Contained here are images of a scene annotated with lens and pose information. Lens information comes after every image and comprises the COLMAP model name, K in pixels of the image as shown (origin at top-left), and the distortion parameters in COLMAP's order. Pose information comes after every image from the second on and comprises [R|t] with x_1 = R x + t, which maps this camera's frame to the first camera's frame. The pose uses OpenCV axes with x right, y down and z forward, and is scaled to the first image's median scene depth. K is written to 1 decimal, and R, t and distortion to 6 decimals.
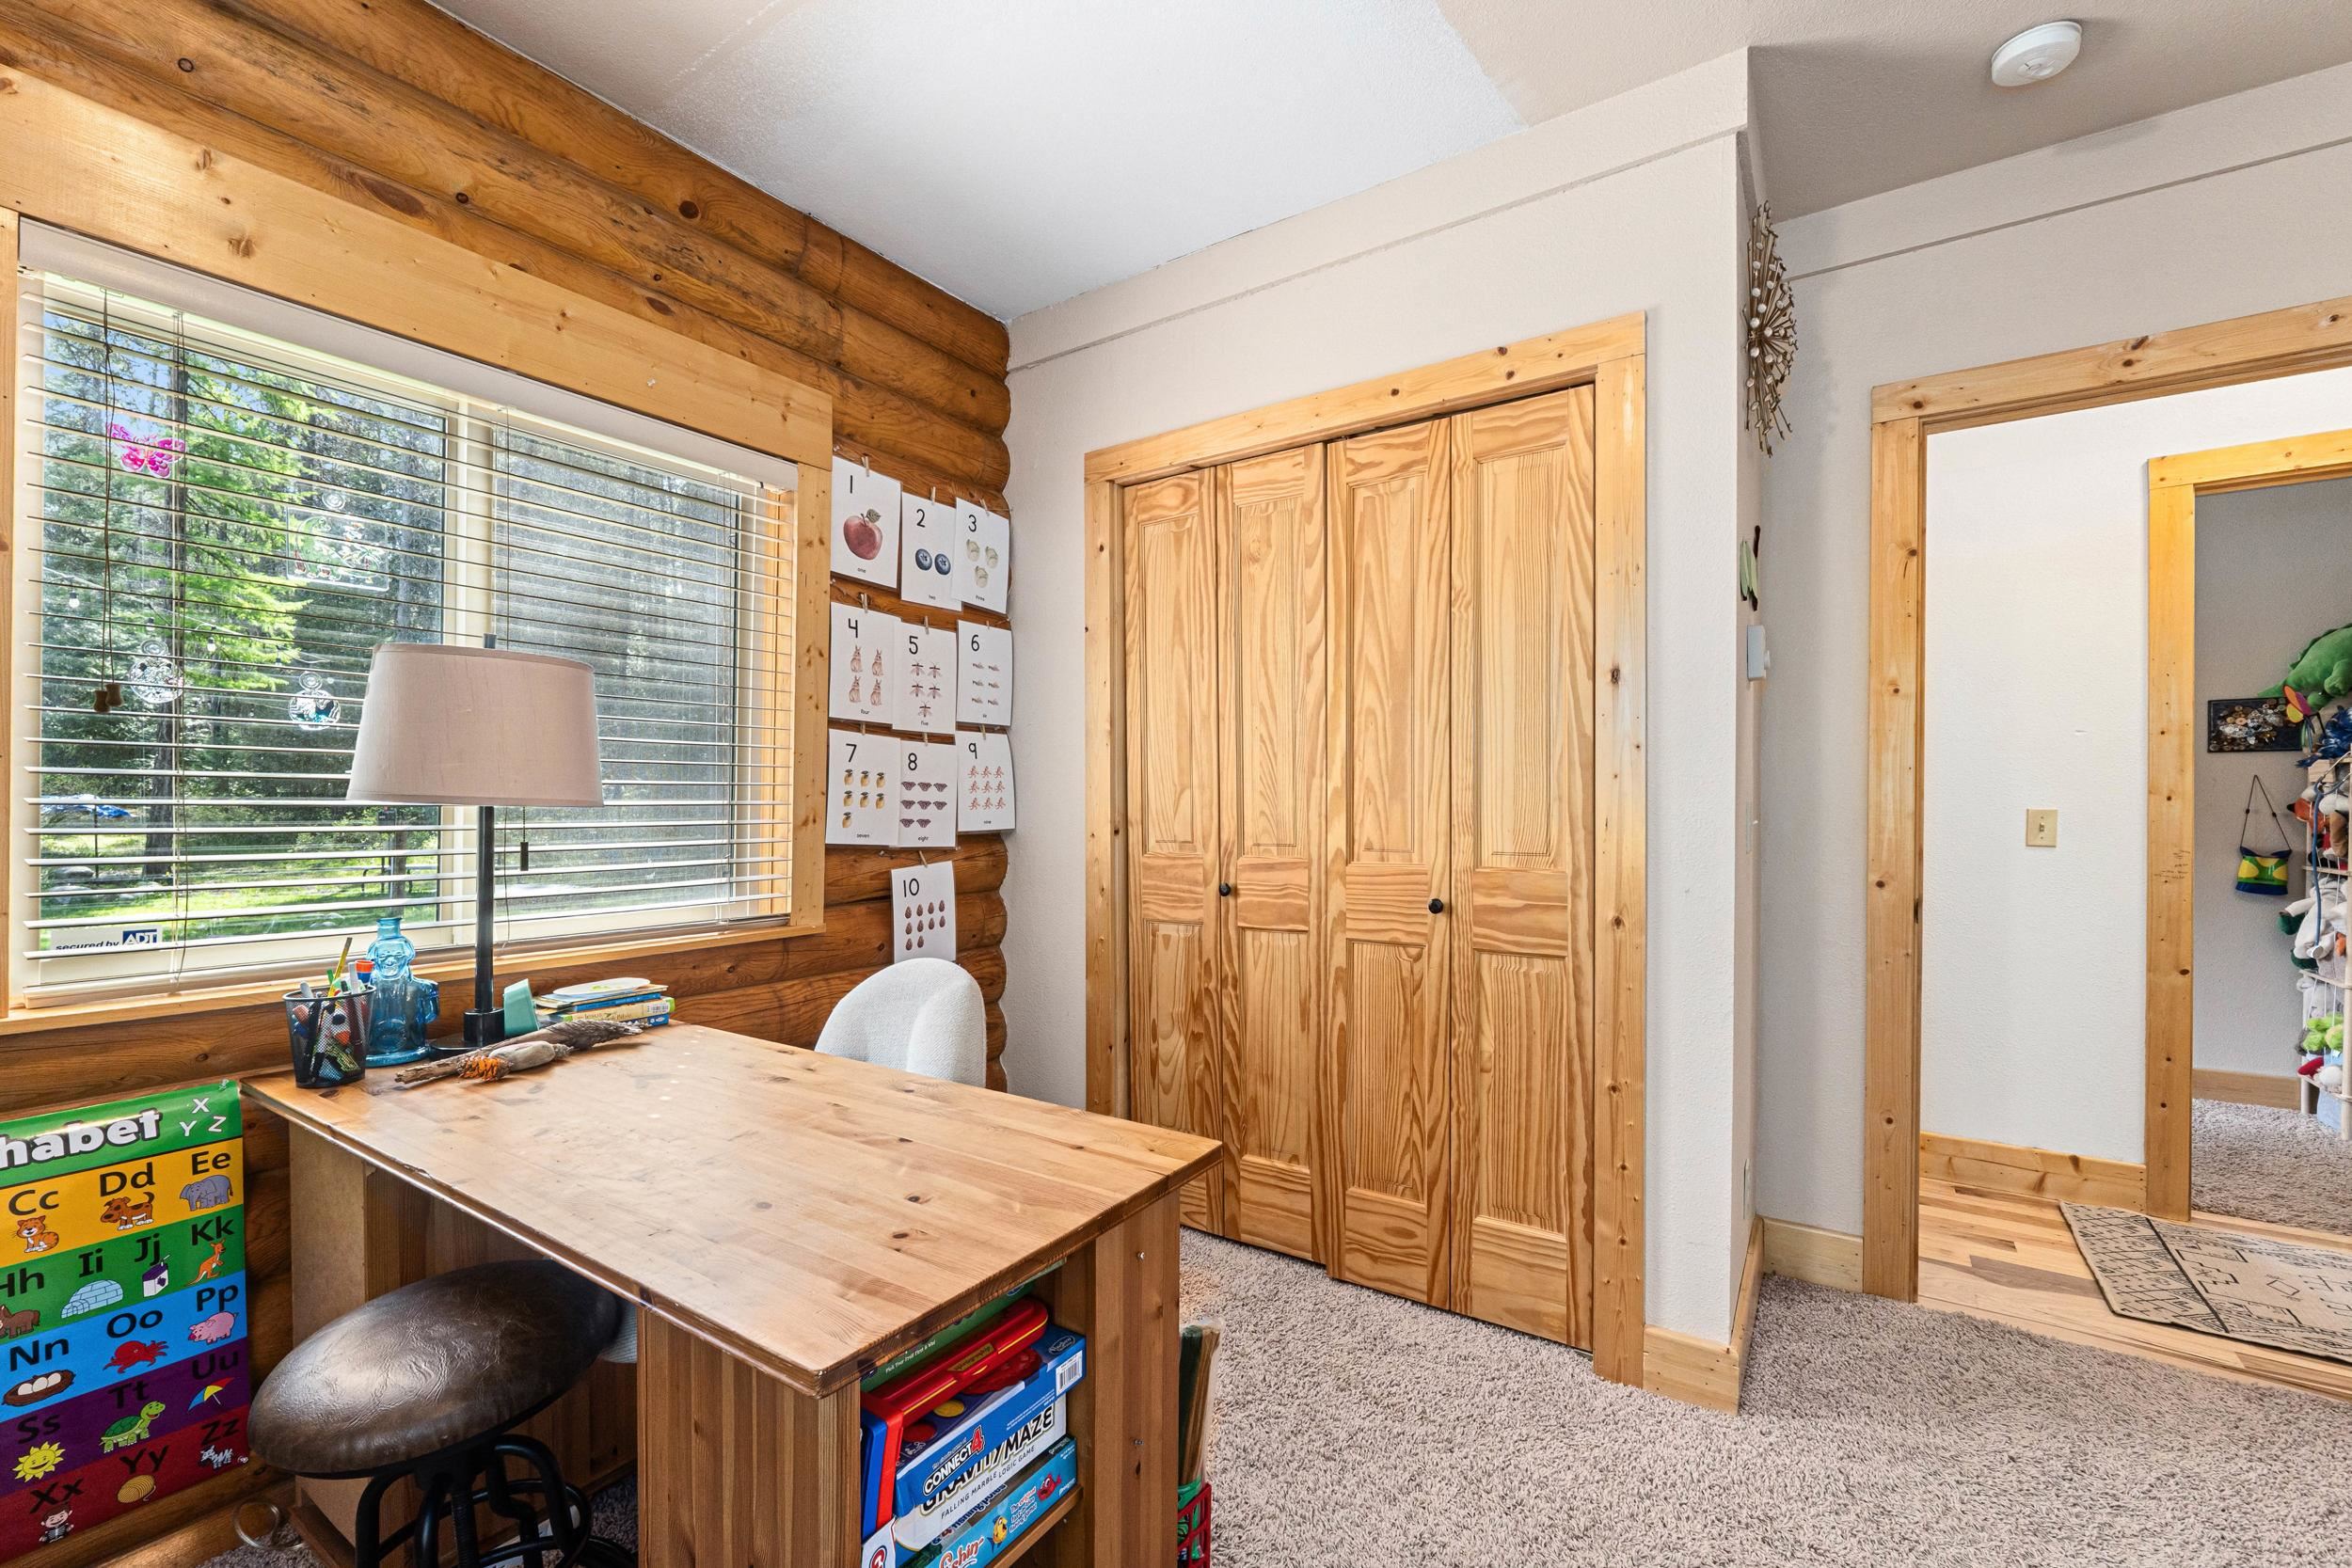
lens RADIAL K [[979.9, 0, 1184.2], [0, 979.9, 801.1], [0, 0, 1]] dist [-0.008706, 0.000406]
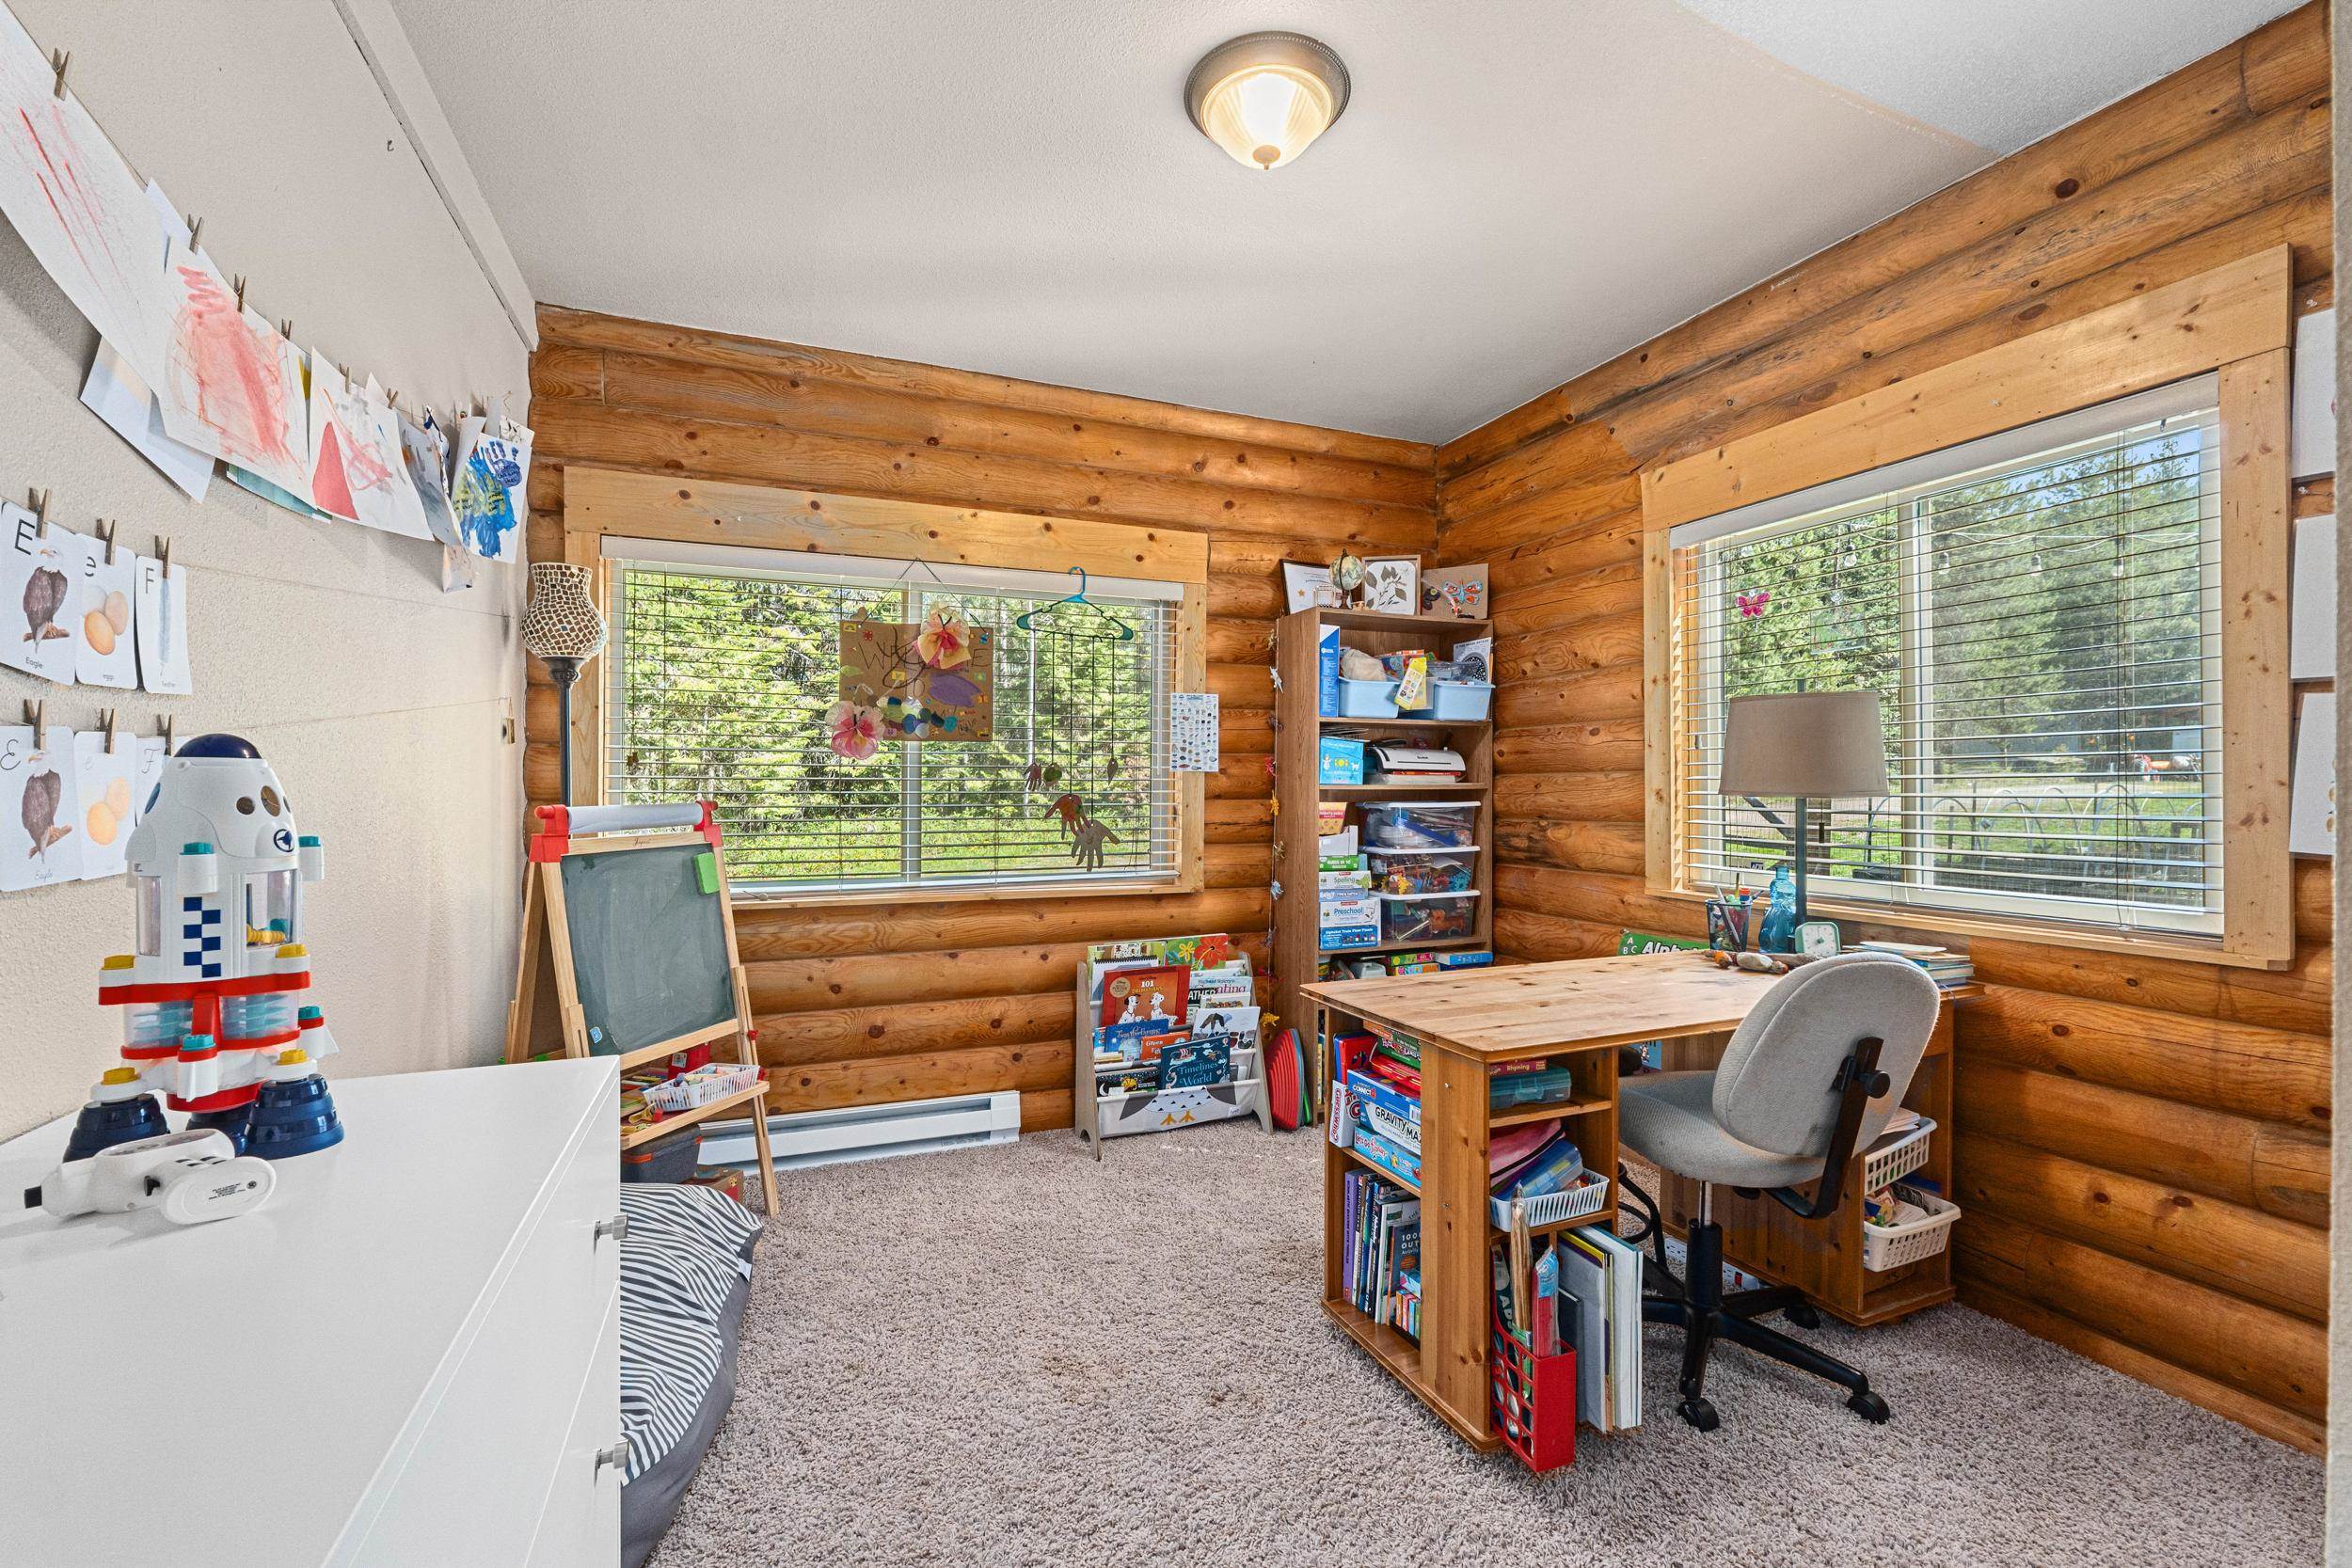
lens RADIAL K [[979.9, 0, 1175.6], [0, 979.9, 789.7], [0, 0, 1]] dist [-0.008706, 0.000406]
pose [[-0.553845, -0.005152, -0.832604, 0.721483], [-0.003779, 0.999986, -0.003674, 0.002676], [0.832611, 0.001111, -0.553856, 0.729200]]
